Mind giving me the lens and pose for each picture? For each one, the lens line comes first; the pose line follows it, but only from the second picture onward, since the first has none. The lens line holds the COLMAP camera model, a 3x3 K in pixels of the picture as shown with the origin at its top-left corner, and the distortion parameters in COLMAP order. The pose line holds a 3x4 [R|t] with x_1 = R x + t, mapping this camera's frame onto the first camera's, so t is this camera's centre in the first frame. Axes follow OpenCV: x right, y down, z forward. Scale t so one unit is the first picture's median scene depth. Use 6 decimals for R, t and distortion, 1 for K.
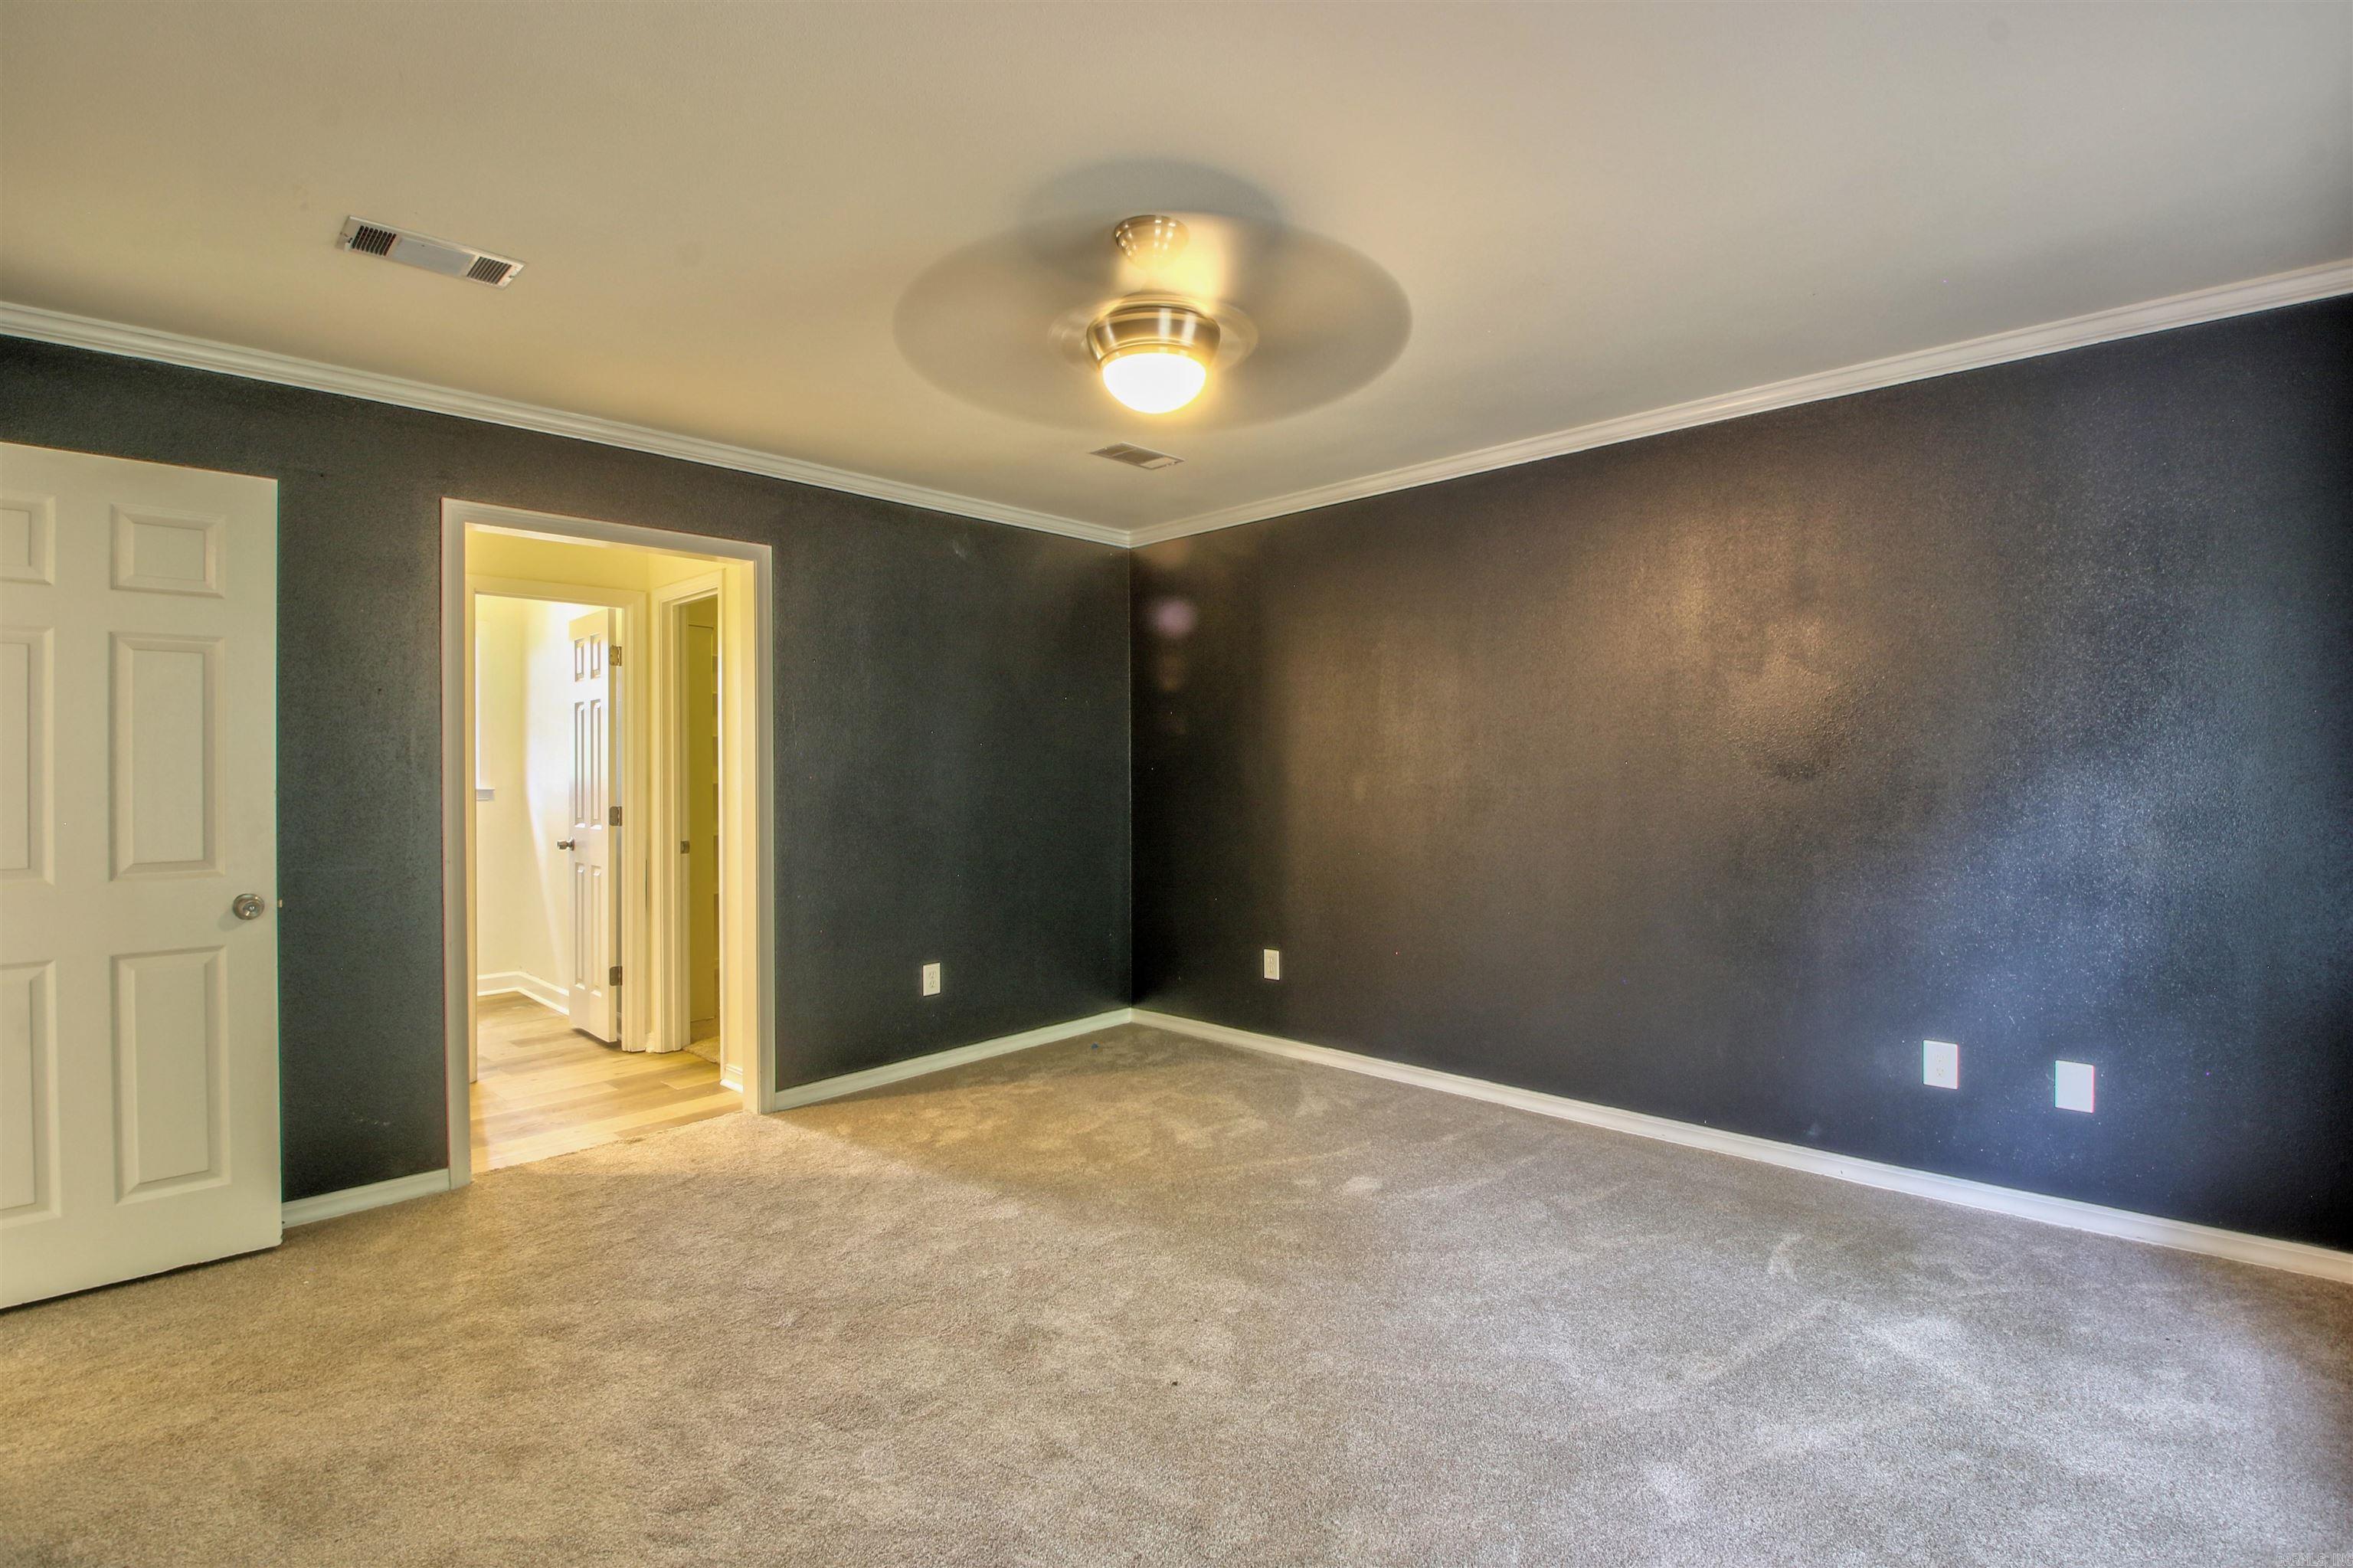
lens RADIAL K [[1093.4, 0, 1174.8], [0, 1093.4, 769.7], [0, 0, 1]] dist [0.008275, -0.019194]
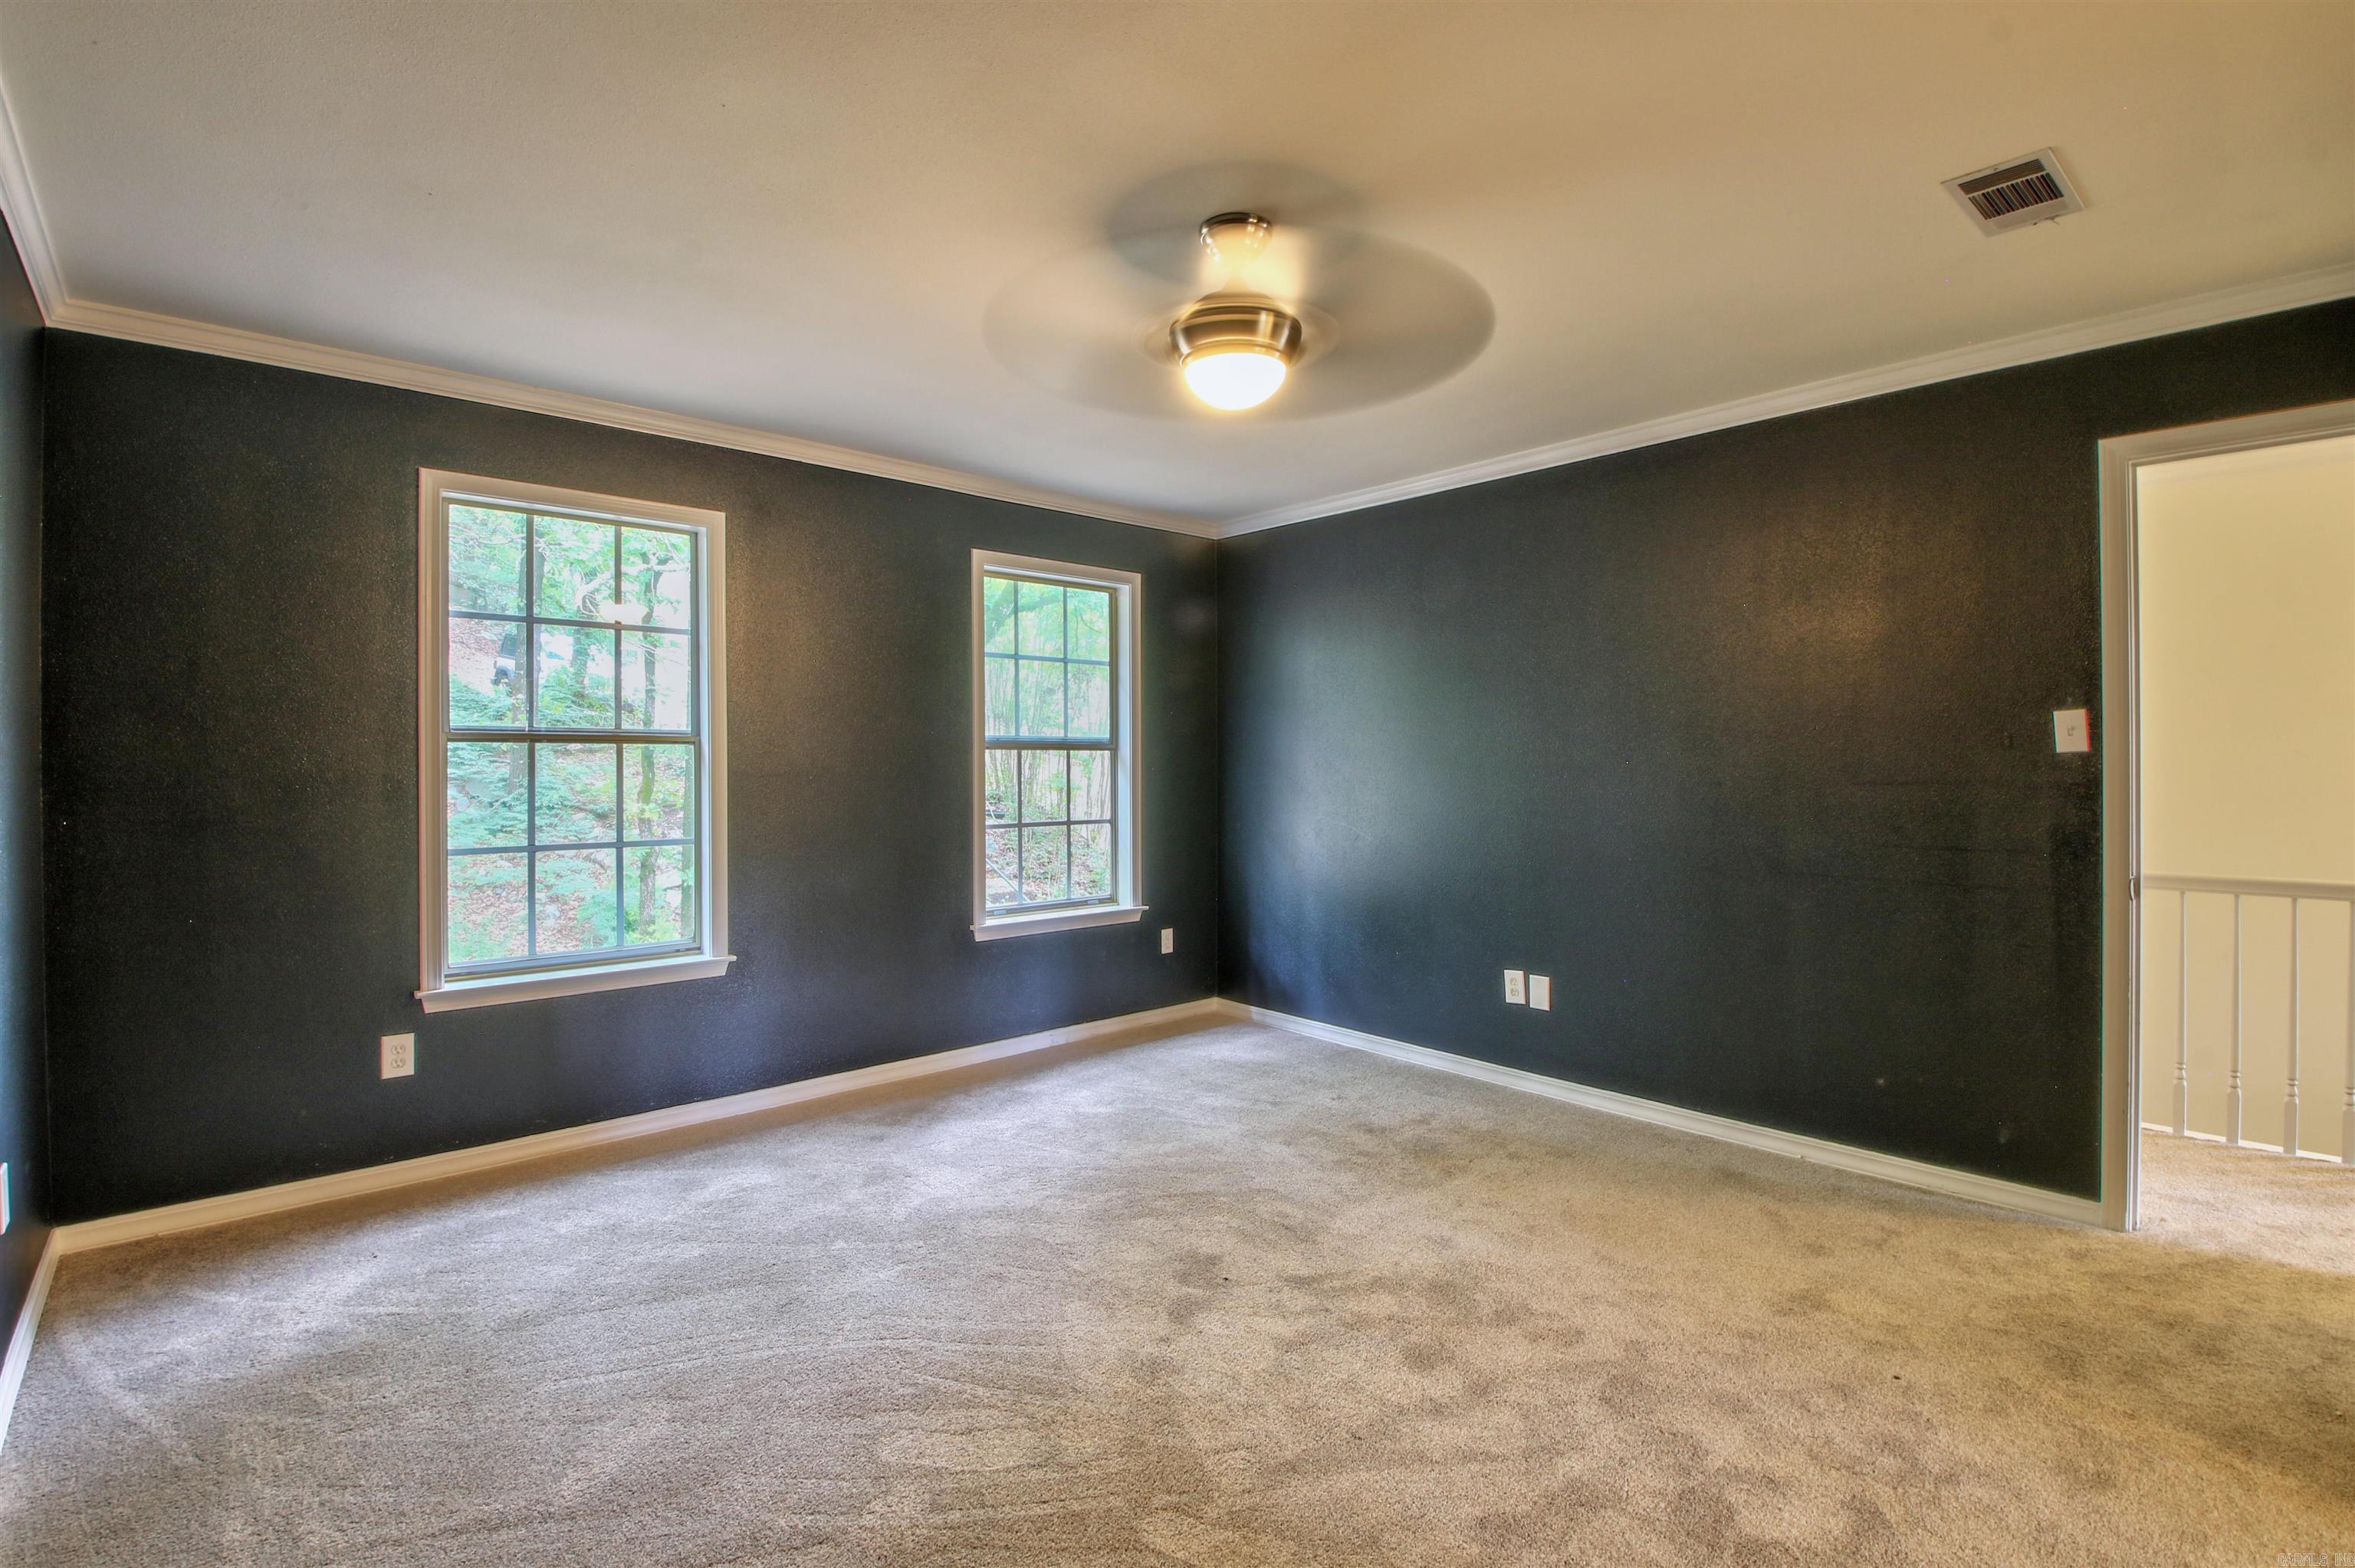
lens RADIAL K [[1094.1, 0, 1175.8], [0, 1094.1, 769.7], [0, 0, 1]] dist [0.008275, -0.019194]
pose [[-0.996043, 0.008736, 0.088446, -0.032859], [0.009509, 0.999920, 0.008327, -0.000840], [-0.088367, 0.009135, -0.996046, 1.401419]]
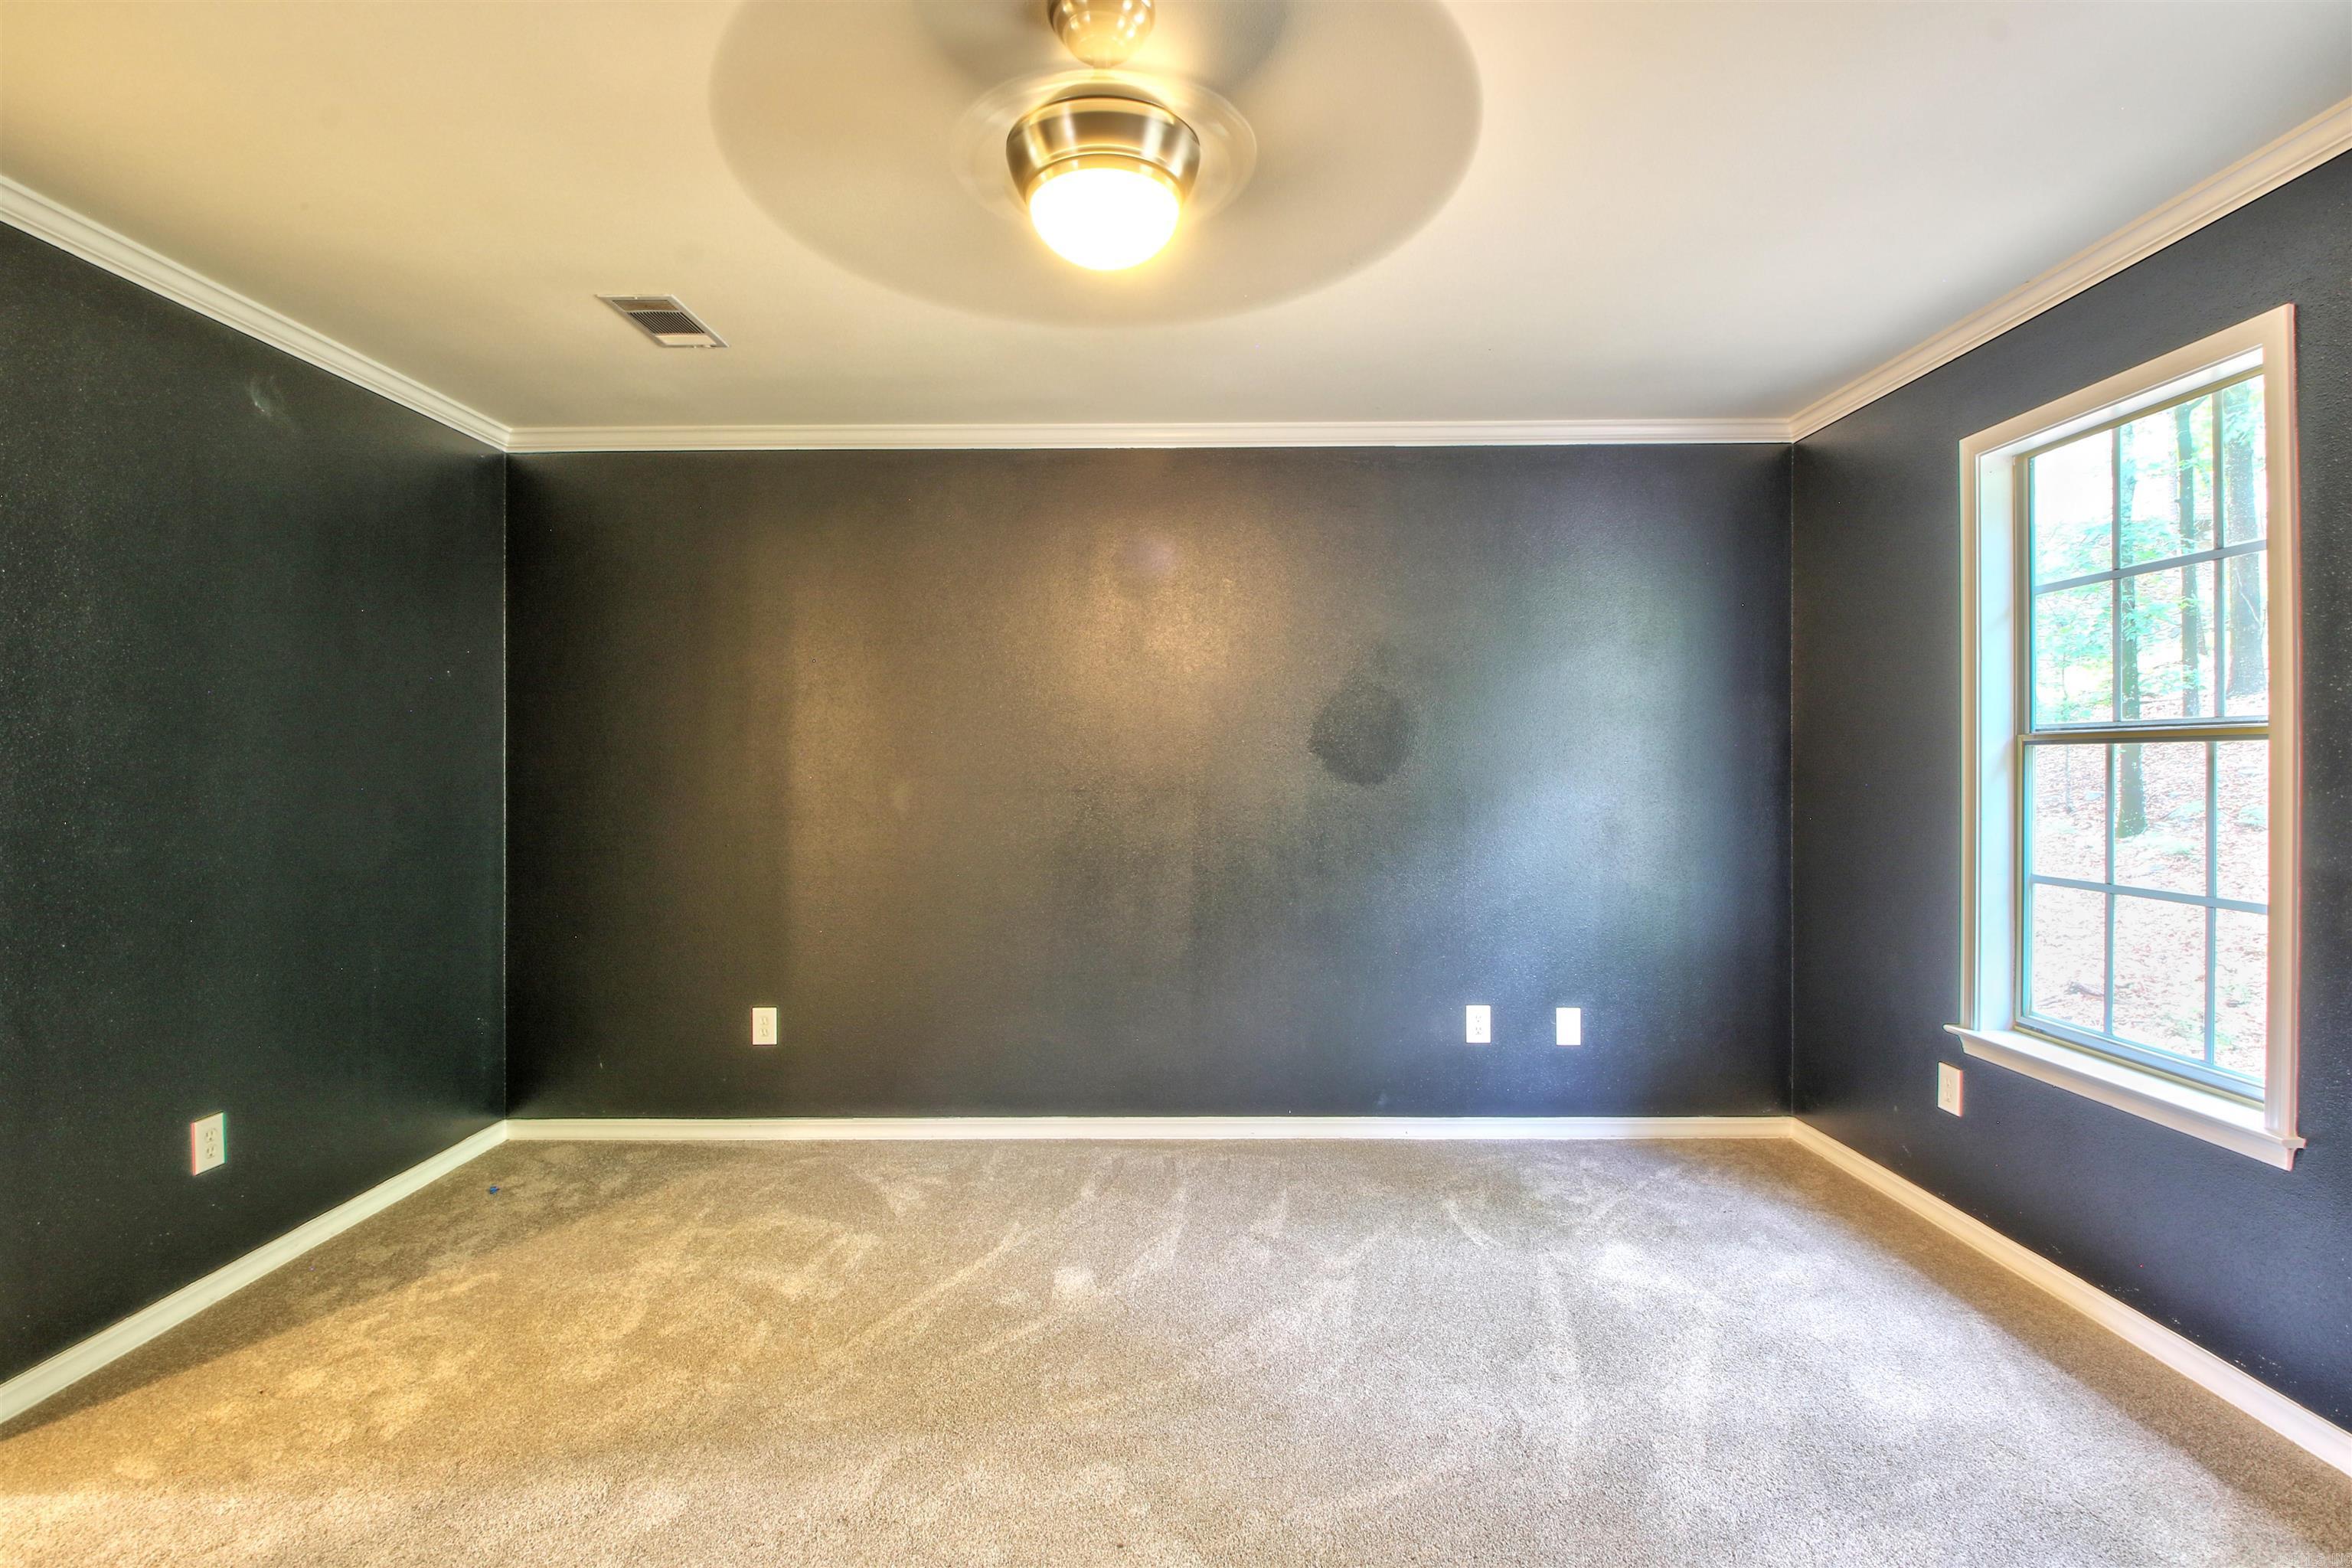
lens RADIAL K [[1095.8, 0, 1180.1], [0, 1095.8, 768.9], [0, 0, 1]] dist [0.026208, -0.038105]
pose [[0.729793, 0.001646, 0.683666, -0.318250], [-0.001132, 0.999999, -0.001200, -0.004854], [-0.683667, 0.000102, 0.729794, 0.316888]]
